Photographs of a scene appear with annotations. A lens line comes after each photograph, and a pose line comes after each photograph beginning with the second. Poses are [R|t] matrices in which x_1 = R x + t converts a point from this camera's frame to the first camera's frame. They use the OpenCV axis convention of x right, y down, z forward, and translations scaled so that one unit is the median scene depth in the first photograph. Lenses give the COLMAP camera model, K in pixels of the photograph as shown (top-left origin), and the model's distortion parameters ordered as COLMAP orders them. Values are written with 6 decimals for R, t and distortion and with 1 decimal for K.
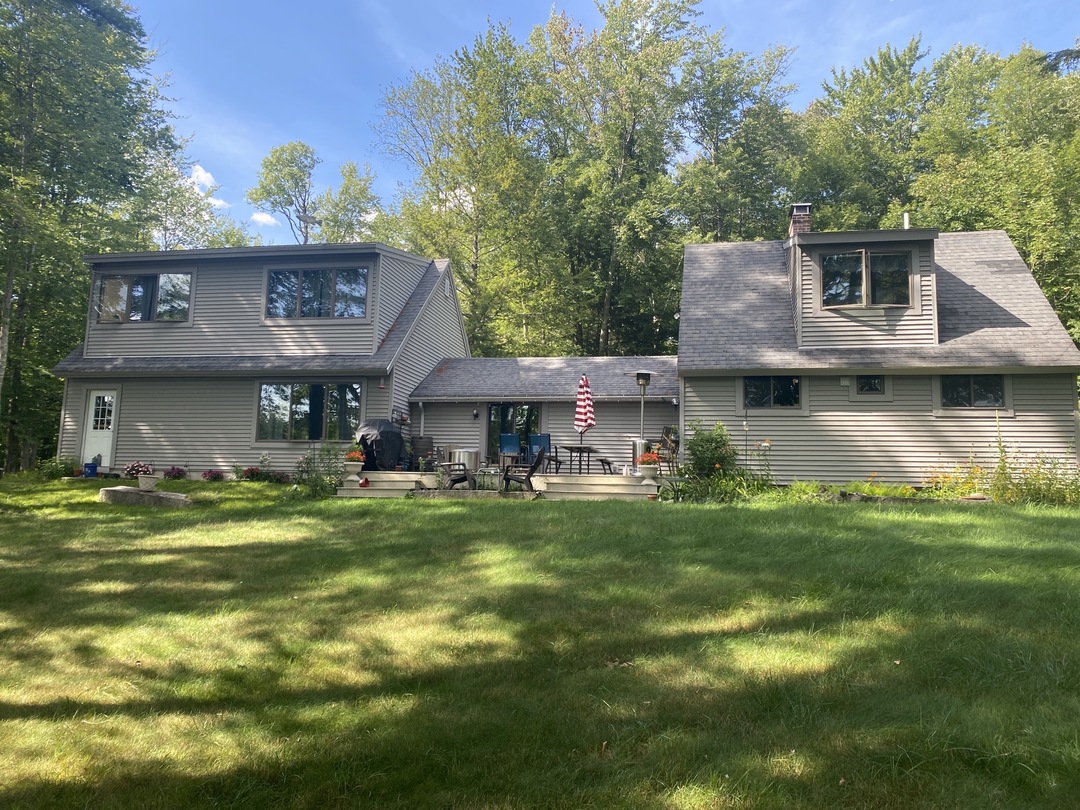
lens RADIAL K [[842.6, 0, 540.0], [0, 842.6, 405.0], [0, 0, 1]] dist [-0.000243, -0.196532]
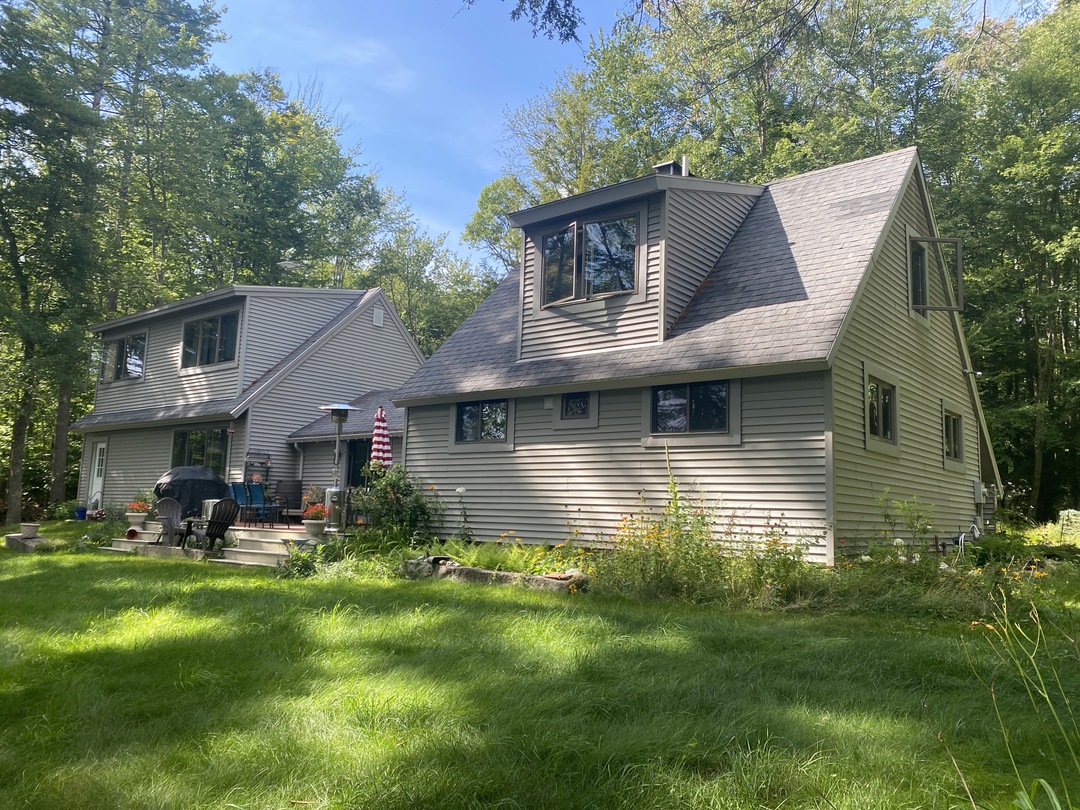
lens RADIAL K [[842.6, 0, 540.0], [0, 842.6, 405.0], [0, 0, 1]] dist [-0.000243, -0.196532]
pose [[0.885192, -0.058300, -0.461558, 0.696943], [0.049461, 0.998287, -0.031237, -0.003318], [0.462589, 0.004822, 0.886560, 0.327961]]
